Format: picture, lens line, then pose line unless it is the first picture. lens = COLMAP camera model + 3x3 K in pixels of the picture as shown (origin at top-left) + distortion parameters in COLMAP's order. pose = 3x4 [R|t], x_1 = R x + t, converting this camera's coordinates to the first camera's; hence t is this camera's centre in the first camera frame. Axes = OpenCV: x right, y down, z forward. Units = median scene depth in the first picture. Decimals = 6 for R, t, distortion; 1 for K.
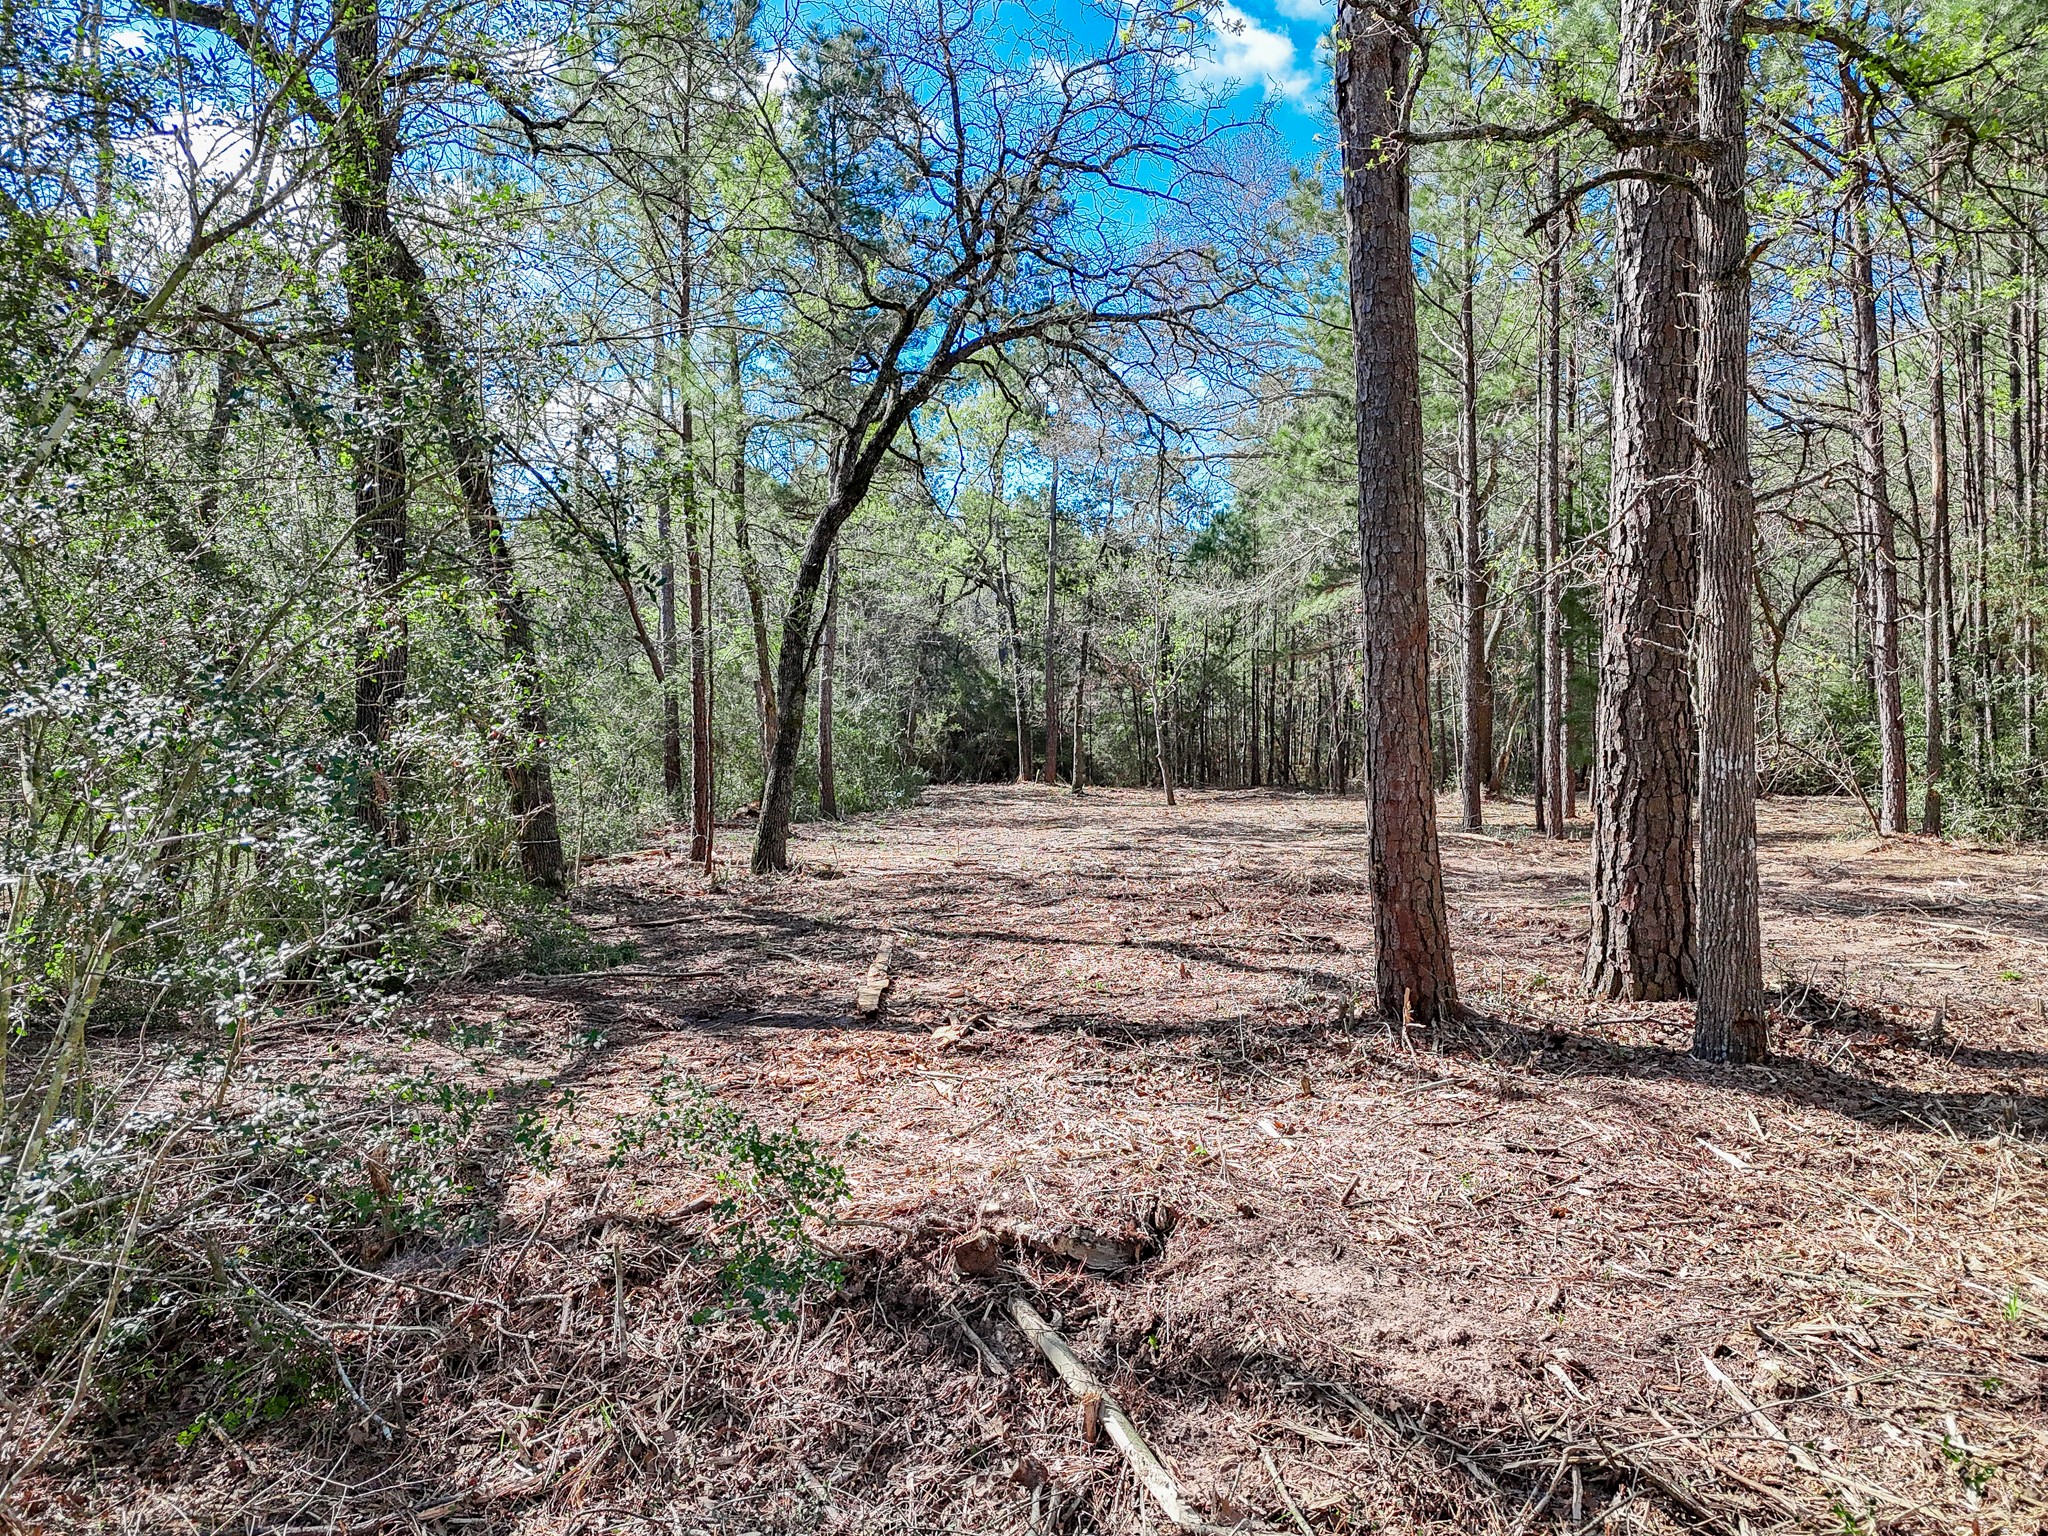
lens RADIAL K [[1504.2, 0, 1028.2], [0, 1504.2, 764.7], [0, 0, 1]] dist [0.068068, -0.055293]
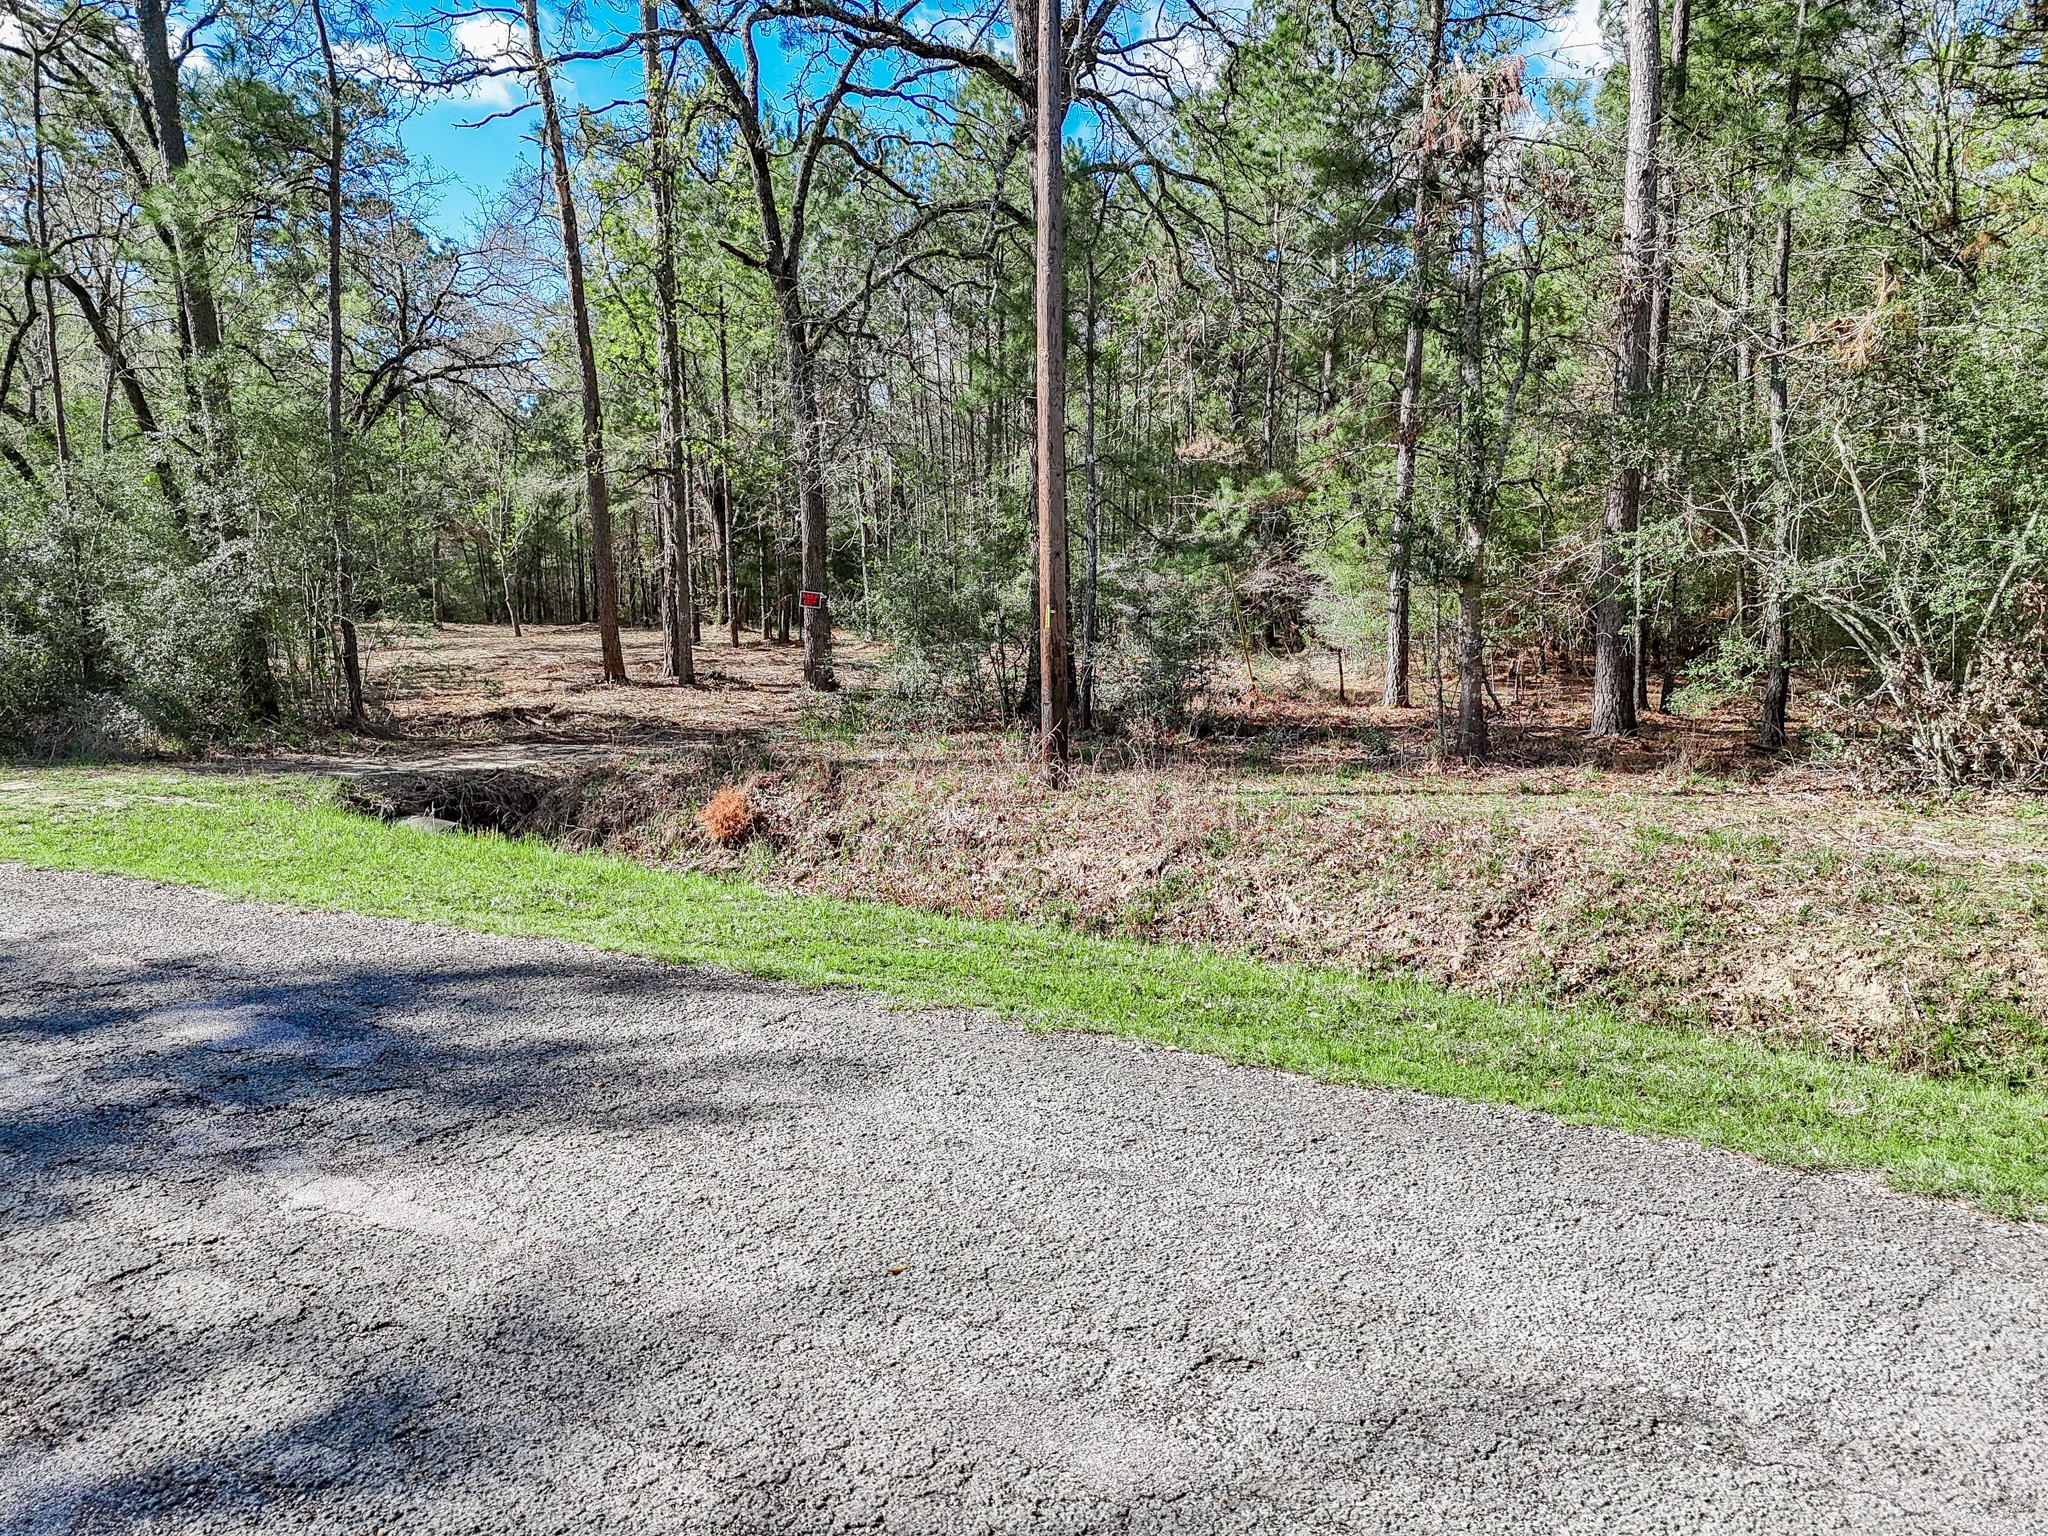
lens RADIAL K [[1504.2, 0, 1023.0], [0, 1504.2, 763.1], [0, 0, 1]] dist [0.068068, -0.055293]
pose [[0.909909, -0.055671, 0.411056, -0.412827], [0.010570, 0.993743, 0.111190, -0.046401], [-0.414674, -0.096828, 0.904804, -3.031192]]
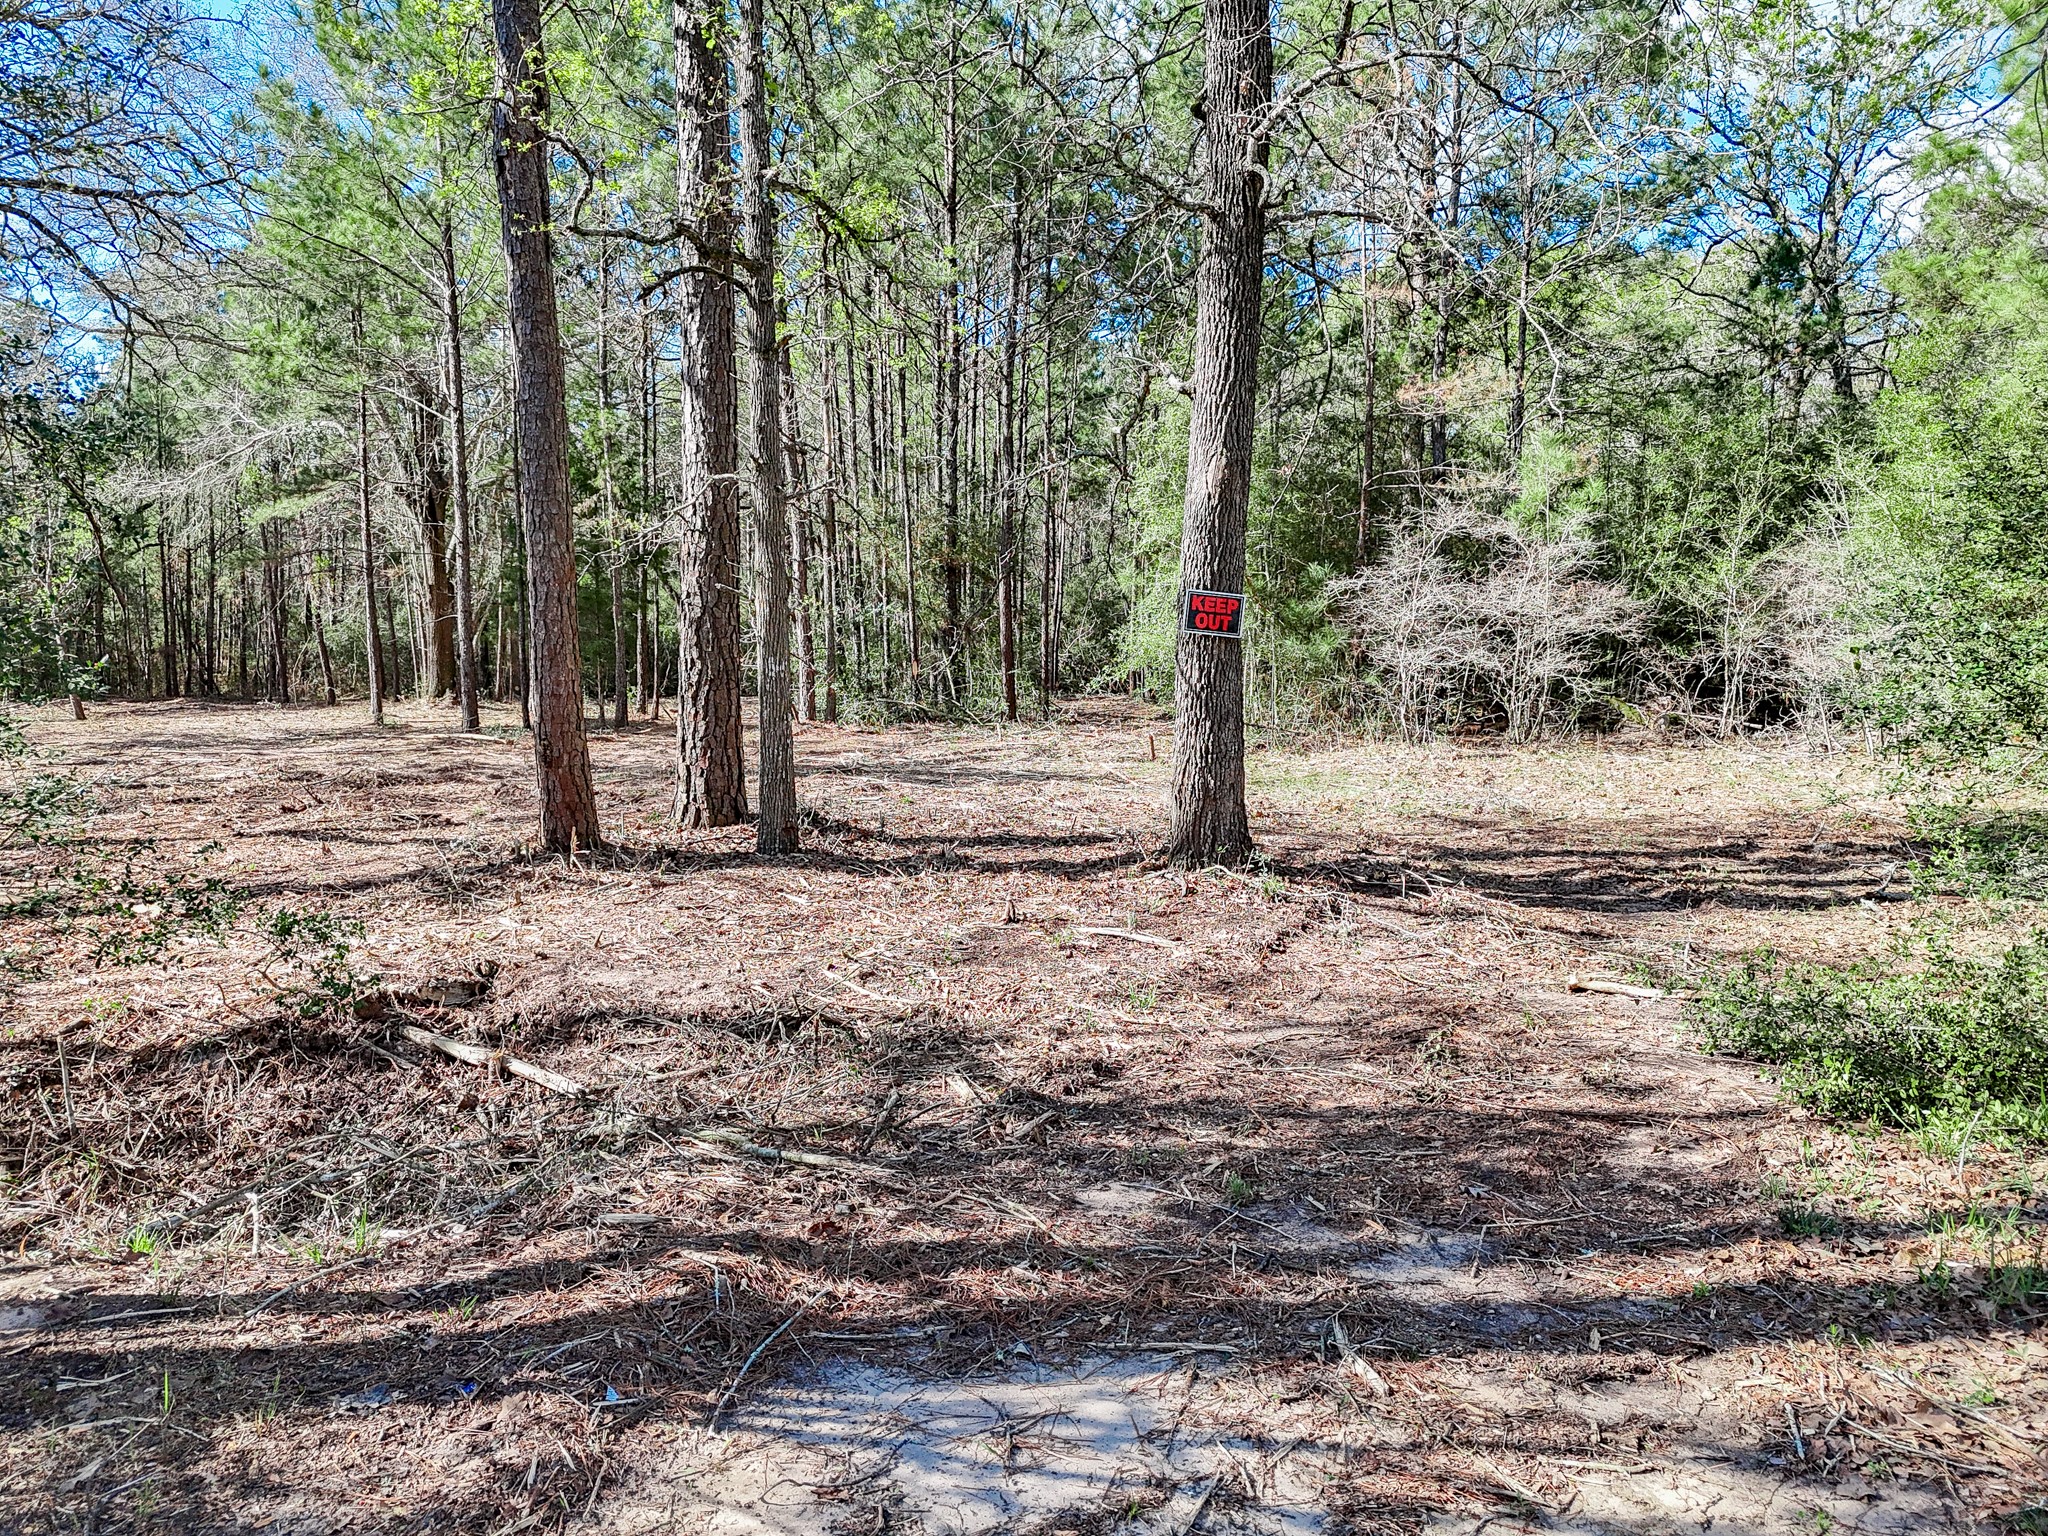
lens RADIAL K [[1504.2, 0, 1019.7], [0, 1504.2, 761.1], [0, 0, 1]] dist [0.068068, -0.055293]
pose [[0.776664, -0.044325, 0.628353, -0.298972], [0.007629, 0.998110, 0.060979, 0.003312], [-0.629868, -0.042566, 0.775535, -0.339709]]
